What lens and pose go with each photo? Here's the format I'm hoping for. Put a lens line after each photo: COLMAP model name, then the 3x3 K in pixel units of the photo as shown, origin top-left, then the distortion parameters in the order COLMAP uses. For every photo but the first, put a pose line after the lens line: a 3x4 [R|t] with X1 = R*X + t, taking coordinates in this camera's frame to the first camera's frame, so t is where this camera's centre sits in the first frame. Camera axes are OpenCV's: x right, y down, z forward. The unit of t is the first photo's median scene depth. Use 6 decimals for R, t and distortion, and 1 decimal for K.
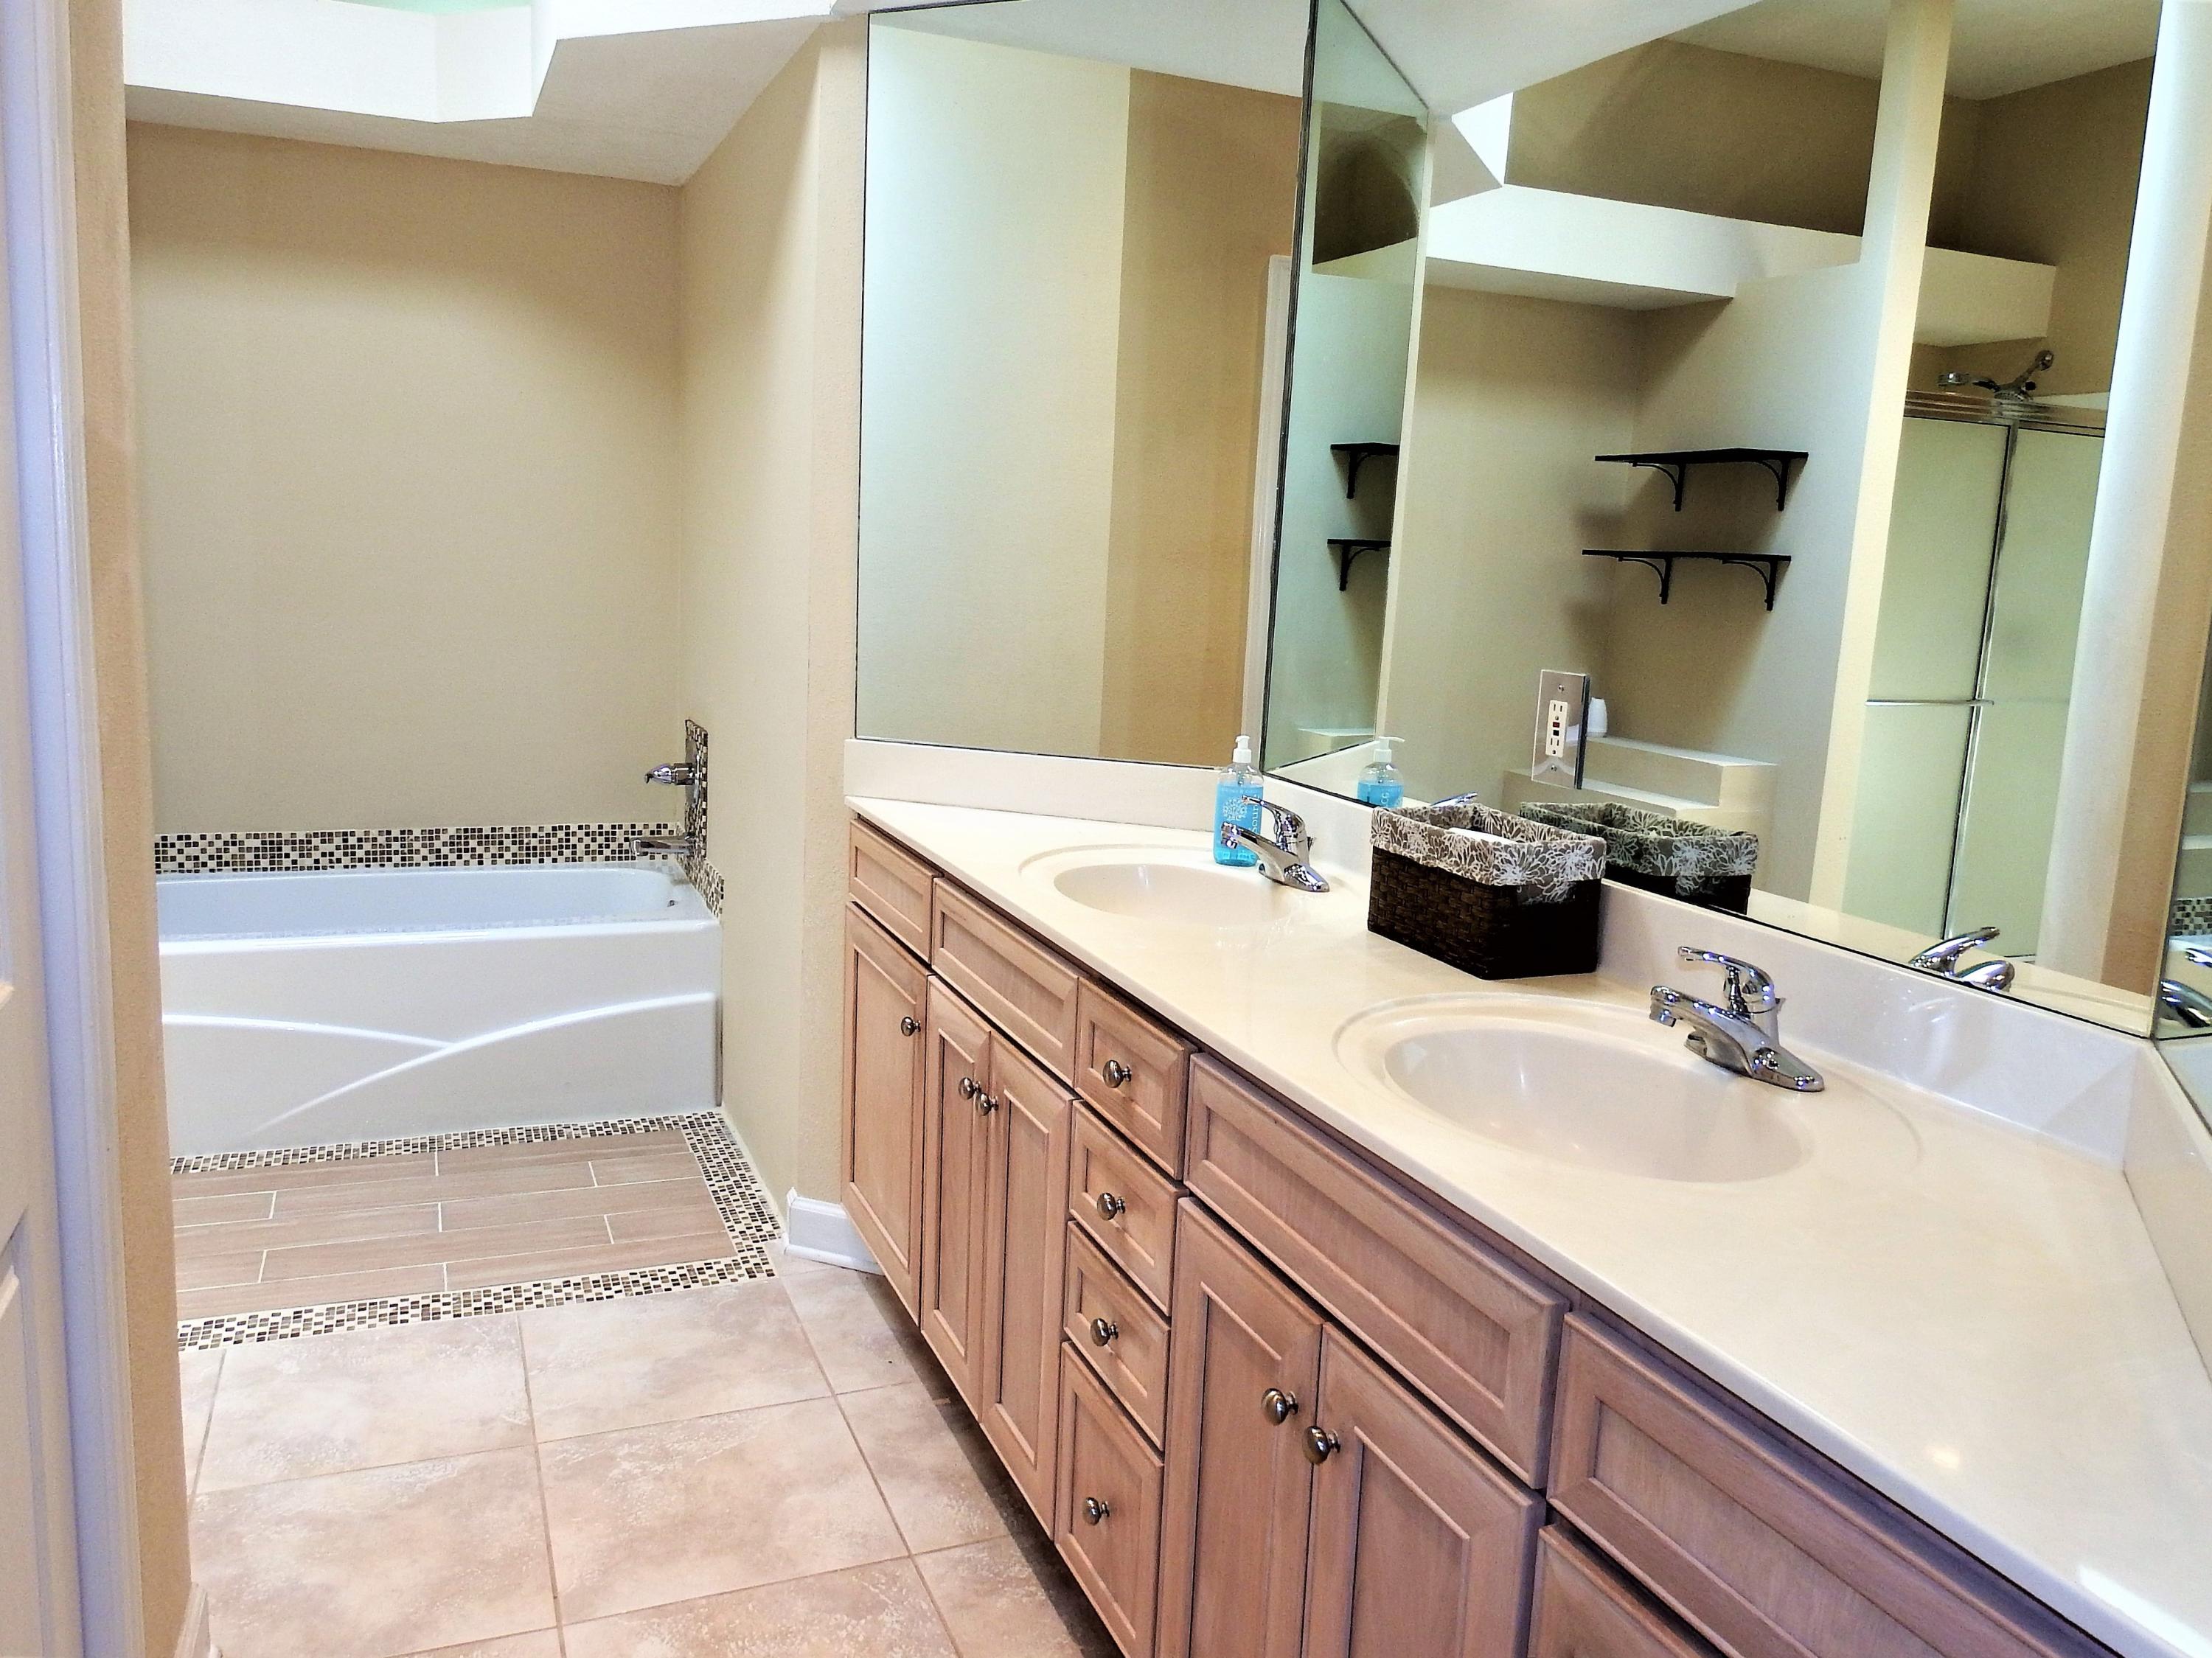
lens RADIAL K [[1621.1, 0, 1112.8], [0, 1621.1, 832.5], [0, 0, 1]] dist [-0.004339, -0.009172]
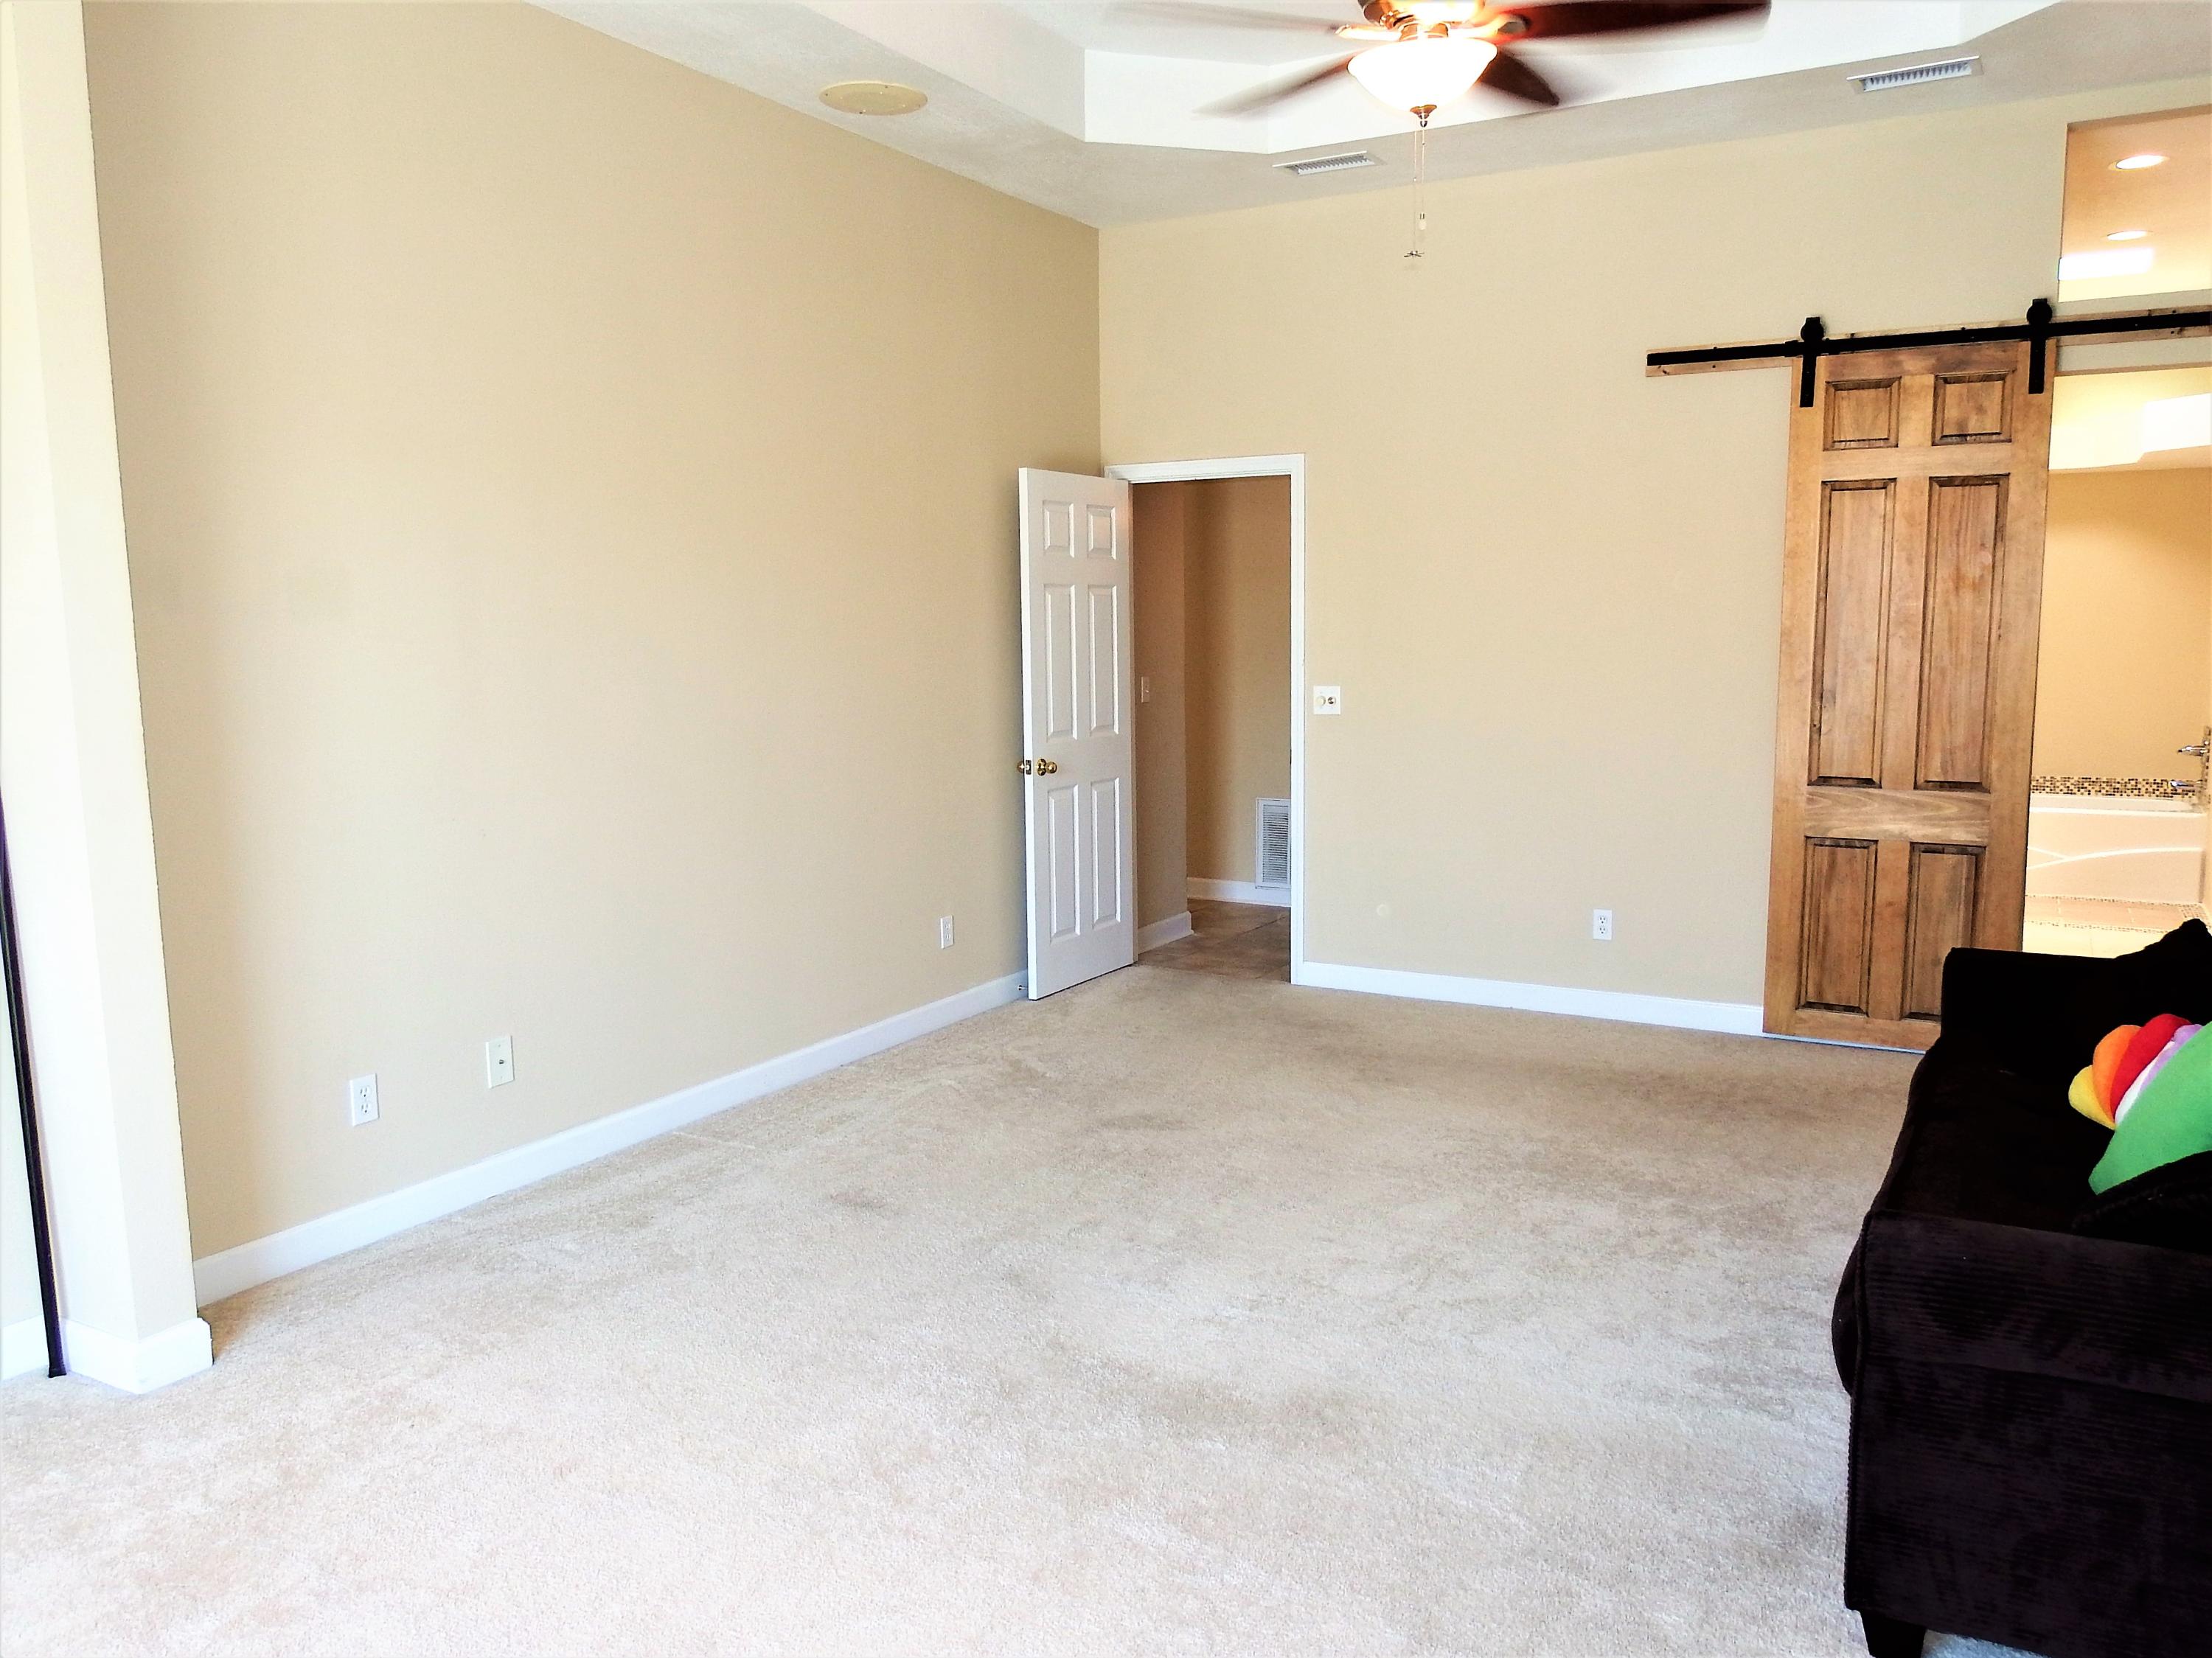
lens RADIAL K [[1621.1, 0, 1125.6], [0, 1621.1, 831.9], [0, 0, 1]] dist [-0.004339, -0.009172]
pose [[0.613066, 0.049113, -0.788503, 0.509565], [-0.093676, 0.995544, -0.010825, 0.212054], [0.784458, 0.080501, 0.614935, -1.292219]]
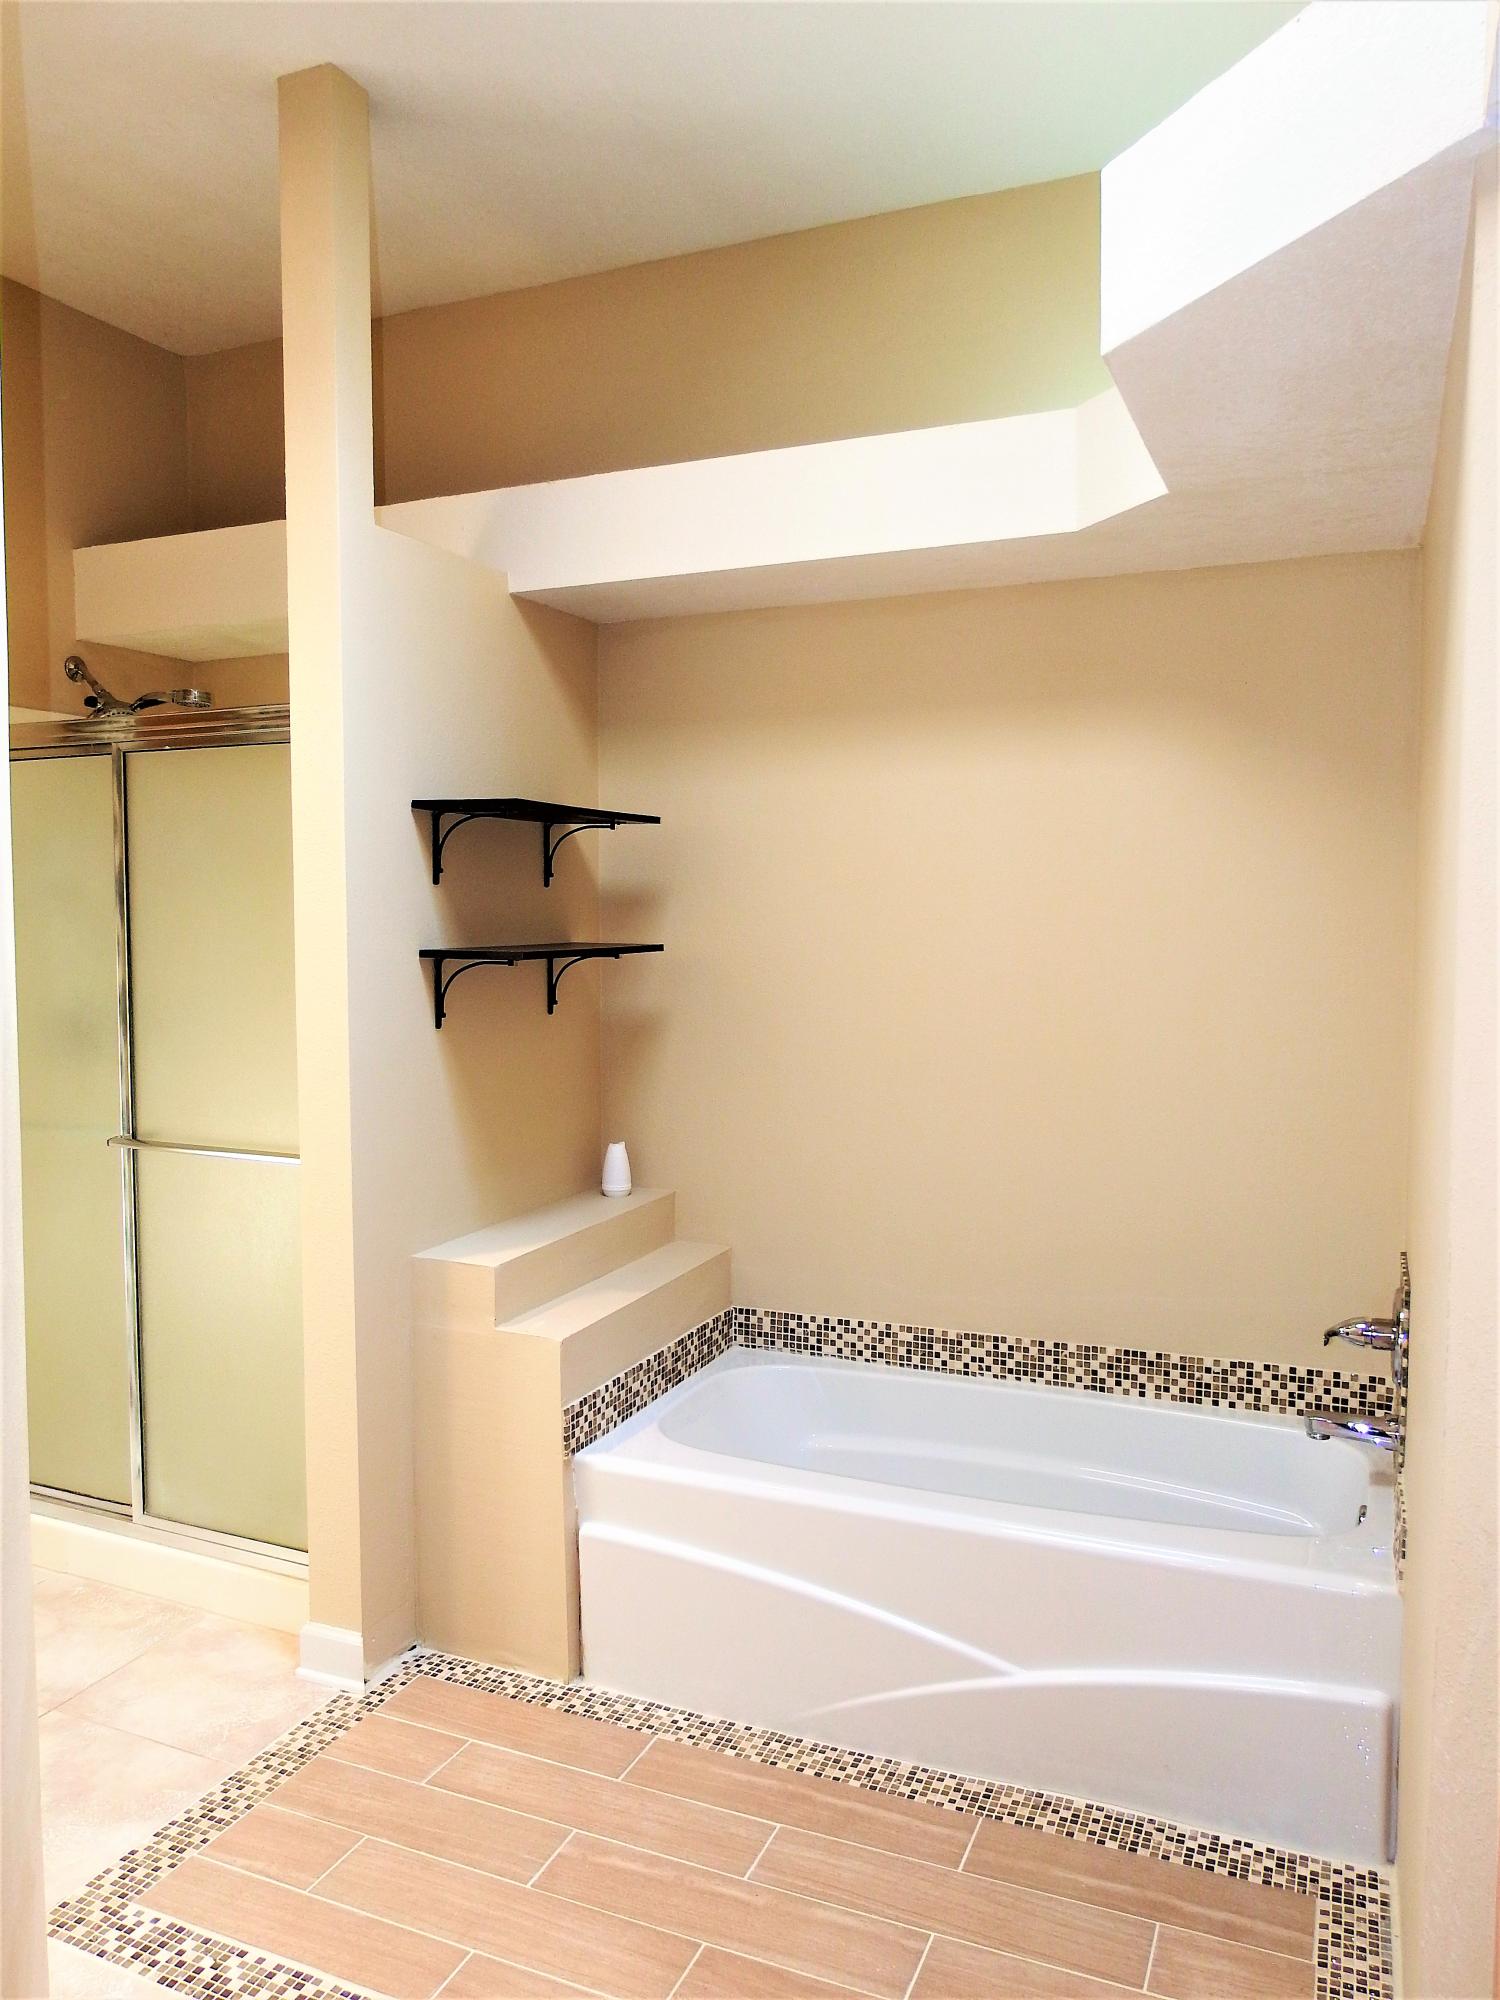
lens RADIAL K [[1440.5, 0, 748.6], [0, 1440.5, 1010.0], [0, 0, 1]] dist [0.000824, -0.007160]
pose [[0.695283, 0.000175, -0.718736, -0.001974], [-0.089848, 0.992177, -0.086674, -0.096271], [0.713098, 0.124840, 0.689860, 0.333728]]
